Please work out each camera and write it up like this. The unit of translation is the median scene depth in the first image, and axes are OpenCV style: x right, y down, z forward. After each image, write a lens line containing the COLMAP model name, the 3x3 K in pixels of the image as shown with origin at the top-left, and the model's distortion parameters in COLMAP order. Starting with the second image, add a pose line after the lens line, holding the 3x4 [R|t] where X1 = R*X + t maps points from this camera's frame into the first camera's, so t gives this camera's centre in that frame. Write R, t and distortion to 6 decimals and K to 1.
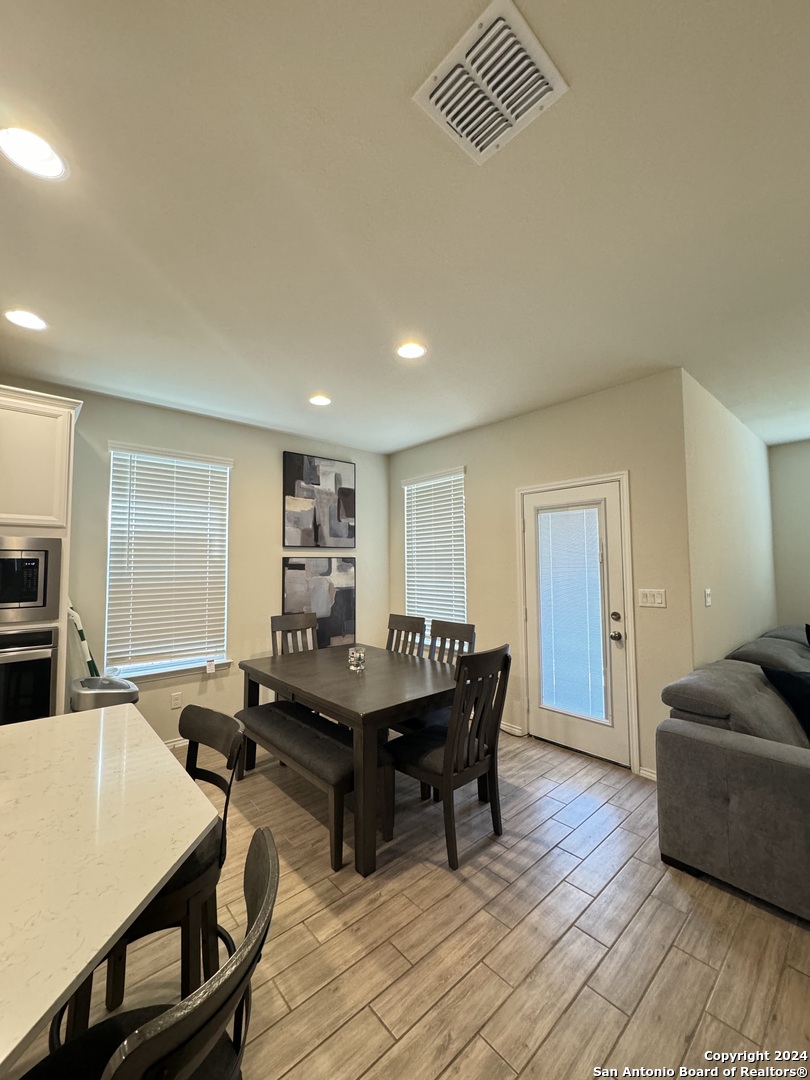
lens RADIAL K [[431.1, 0, 404.3], [0, 431.1, 540.1], [0, 0, 1]] dist [-0.002732, 0.000473]
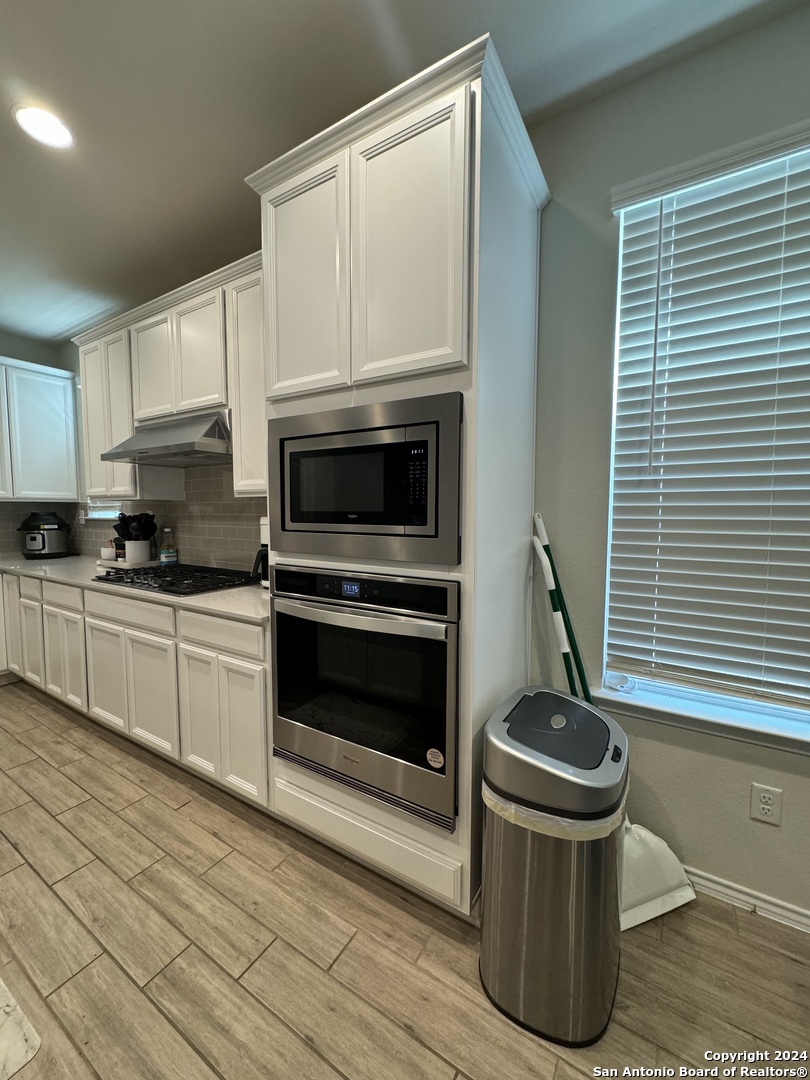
lens RADIAL K [[431.1, 0, 404.3], [0, 431.1, 540.1], [0, 0, 1]] dist [-0.002732, 0.000473]
pose [[0.286142, 0.076551, -0.955124, -0.362764], [0.049670, 0.994278, 0.094570, 0.105879], [0.956899, -0.074501, 0.280702, 0.799426]]
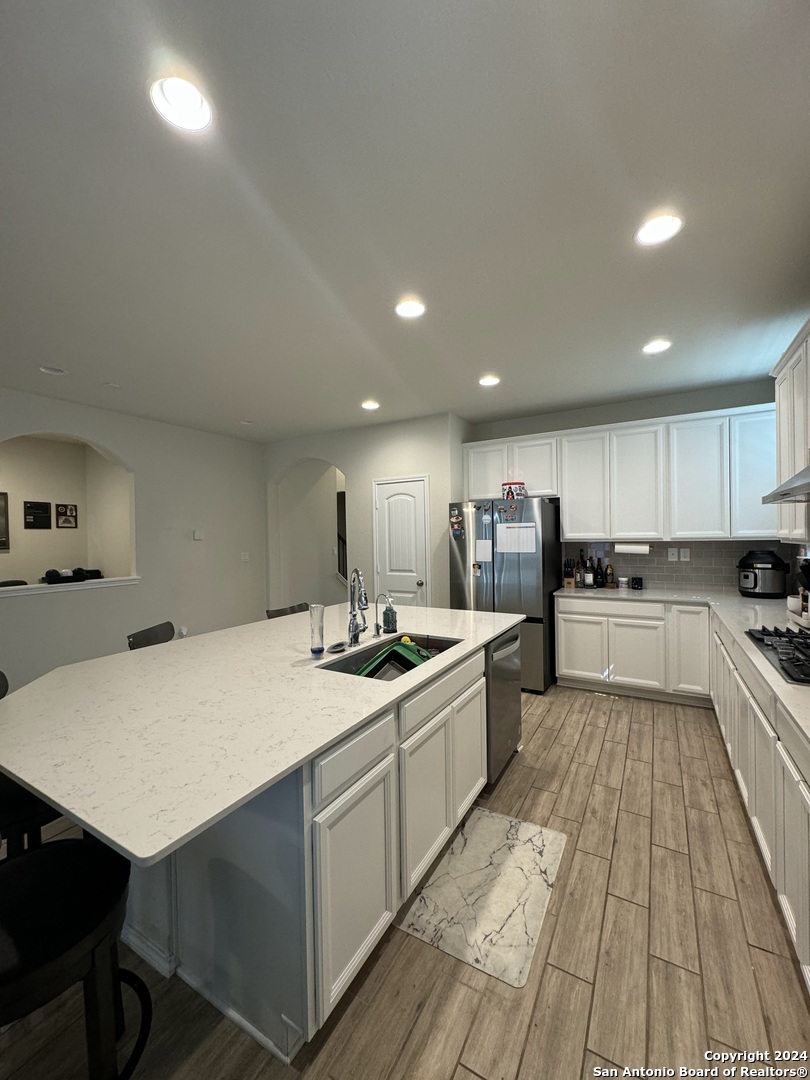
lens RADIAL K [[431.1, 0, 404.3], [0, 431.1, 540.1], [0, 0, 1]] dist [-0.002732, 0.000473]
pose [[-0.950189, 0.027211, -0.310486, -0.522529], [0.042379, 0.998210, -0.042209, 0.066487], [0.308781, -0.053264, -0.949641, 1.037959]]
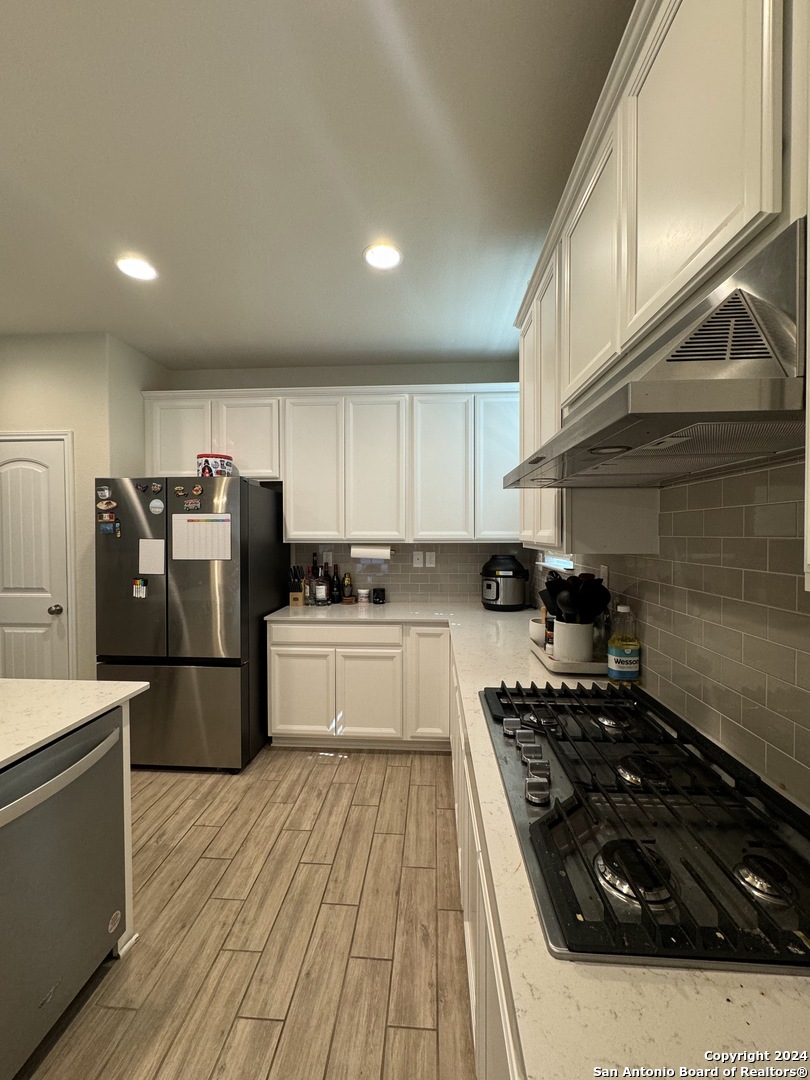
lens RADIAL K [[433.0, 0, 405.0], [0, 433.0, 540.0], [0, 0, 1]] dist [-0.001109, 0.000157]
pose [[-0.710436, 0.020860, -0.703452, -1.007532], [0.046632, 0.998759, -0.017477, 0.056956], [0.702215, -0.045220, -0.710527, 0.737707]]
